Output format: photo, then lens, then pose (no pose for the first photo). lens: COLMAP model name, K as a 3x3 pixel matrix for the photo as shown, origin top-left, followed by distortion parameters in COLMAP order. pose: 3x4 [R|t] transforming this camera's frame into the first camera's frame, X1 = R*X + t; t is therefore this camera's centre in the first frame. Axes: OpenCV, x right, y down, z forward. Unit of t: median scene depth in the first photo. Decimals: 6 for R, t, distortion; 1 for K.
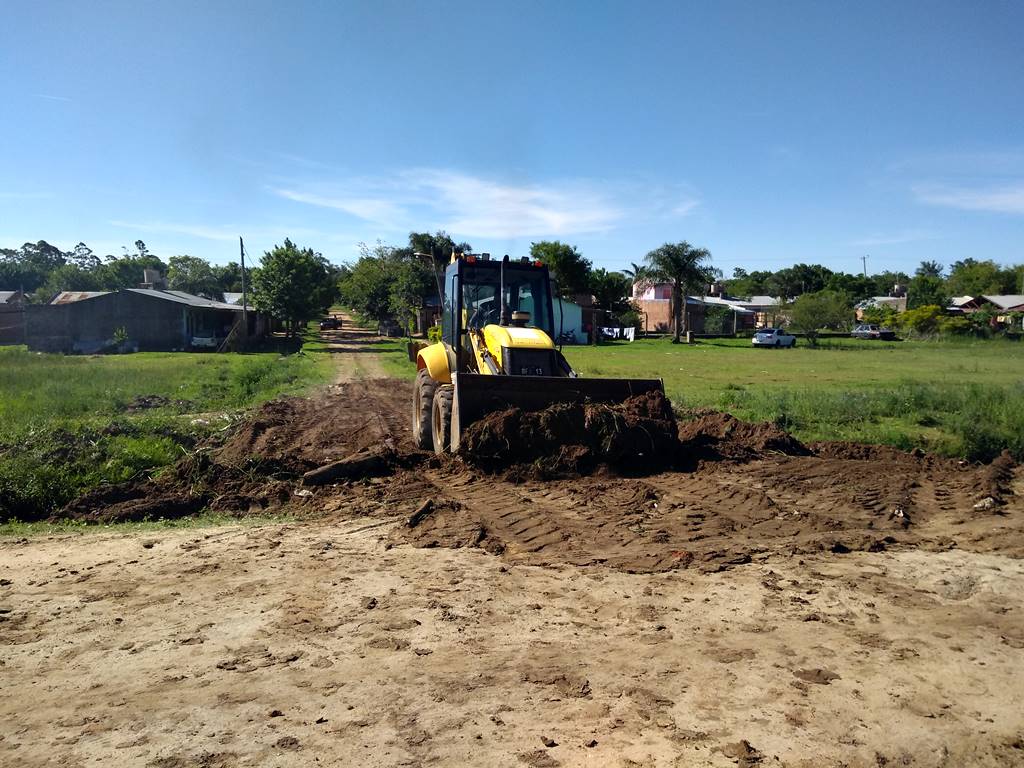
lens RADIAL K [[852.0, 0, 512.0], [0, 852.0, 384.0], [0, 0, 1]] dist [0.094115, -0.180149]
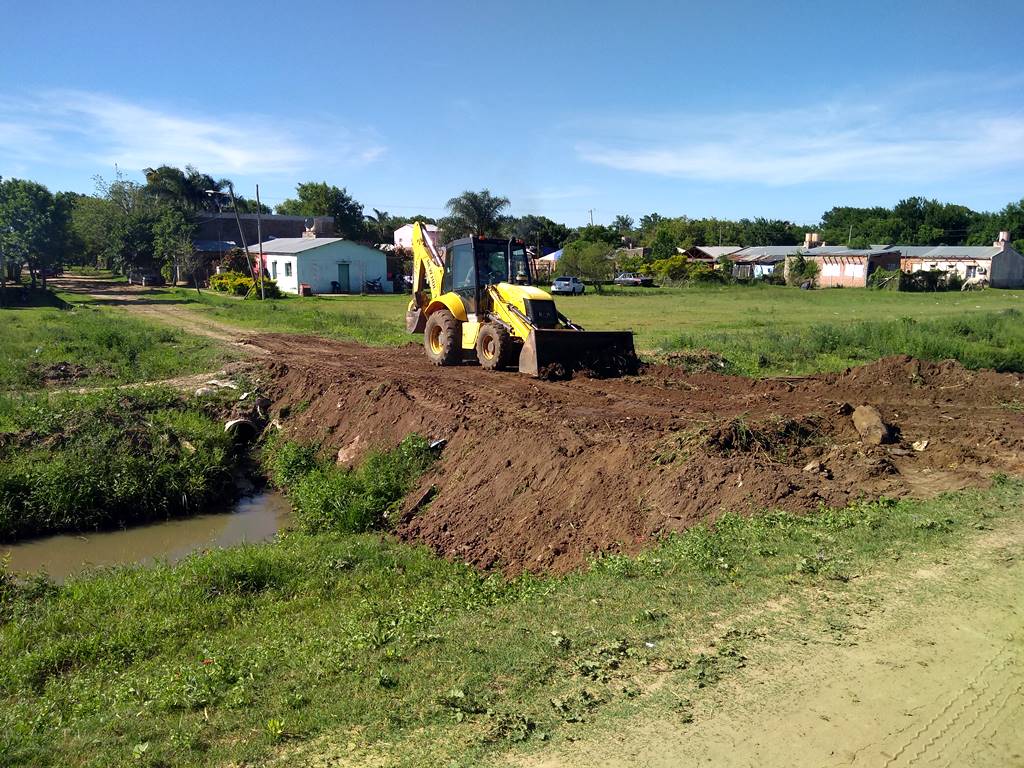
lens RADIAL K [[852.0, 0, 512.0], [0, 852.0, 384.0], [0, 0, 1]] dist [0.094115, -0.180149]
pose [[0.916435, -0.053687, 0.396565, -0.152349], [0.029658, 0.997347, 0.066482, -0.003387], [-0.399082, -0.049165, 0.915596, 0.044698]]
